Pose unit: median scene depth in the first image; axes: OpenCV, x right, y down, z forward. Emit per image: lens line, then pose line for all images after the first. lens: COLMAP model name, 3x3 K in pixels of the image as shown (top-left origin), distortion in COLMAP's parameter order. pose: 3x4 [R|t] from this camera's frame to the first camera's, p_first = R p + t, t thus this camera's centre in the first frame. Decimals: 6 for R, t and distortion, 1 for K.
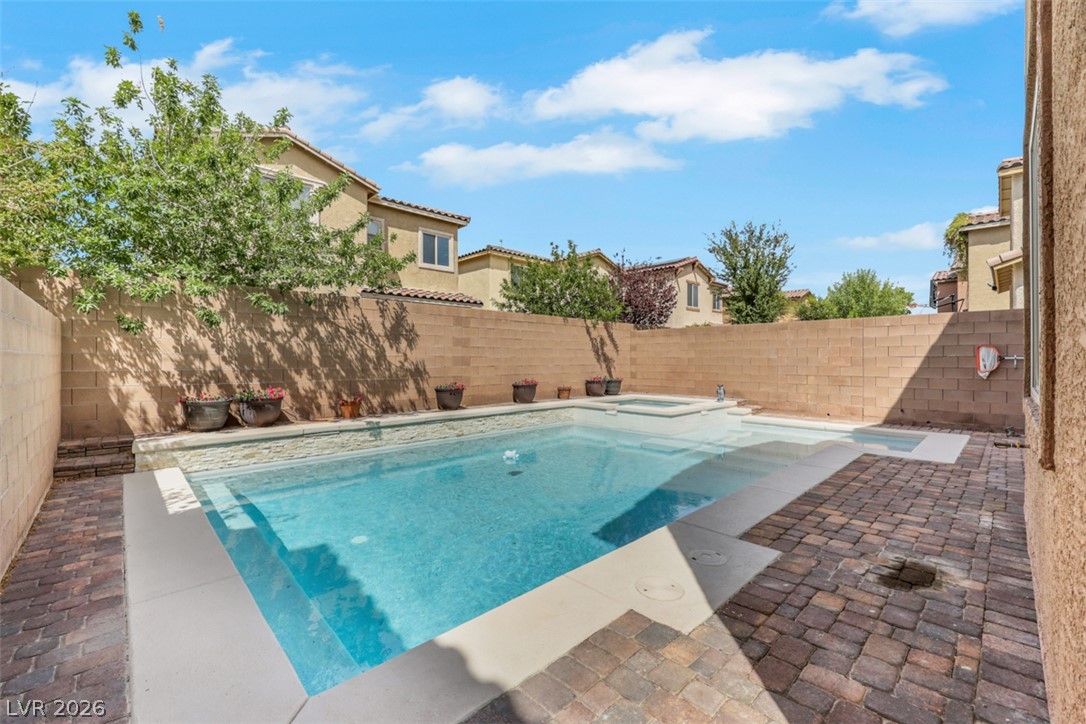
lens RADIAL K [[446.6, 0, 547.2], [0, 446.6, 356.1], [0, 0, 1]] dist [0.002309, 0.000340]
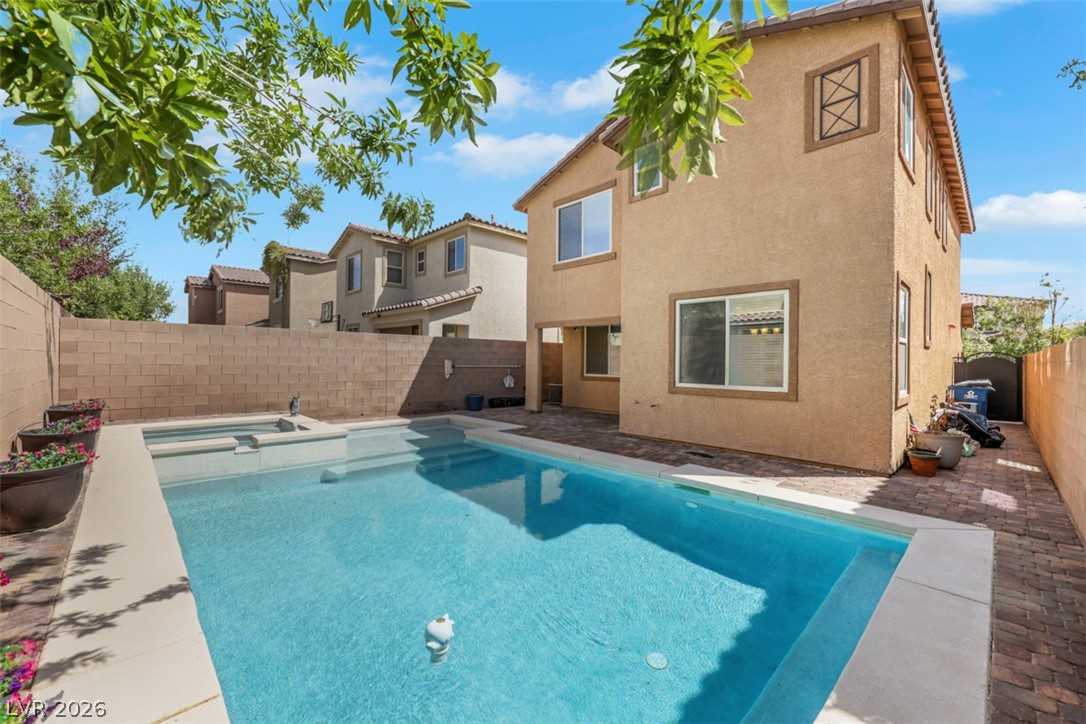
lens RADIAL K [[442.4, 0, 540.5], [0, 442.4, 359.5], [0, 0, 1]] dist [0.000871, 0.000016]
pose [[0.007026, 0.004924, 0.999963, -1.270809], [-0.019132, 0.999806, -0.004788, -0.038461], [-0.999792, -0.019097, 0.007119, 1.317610]]
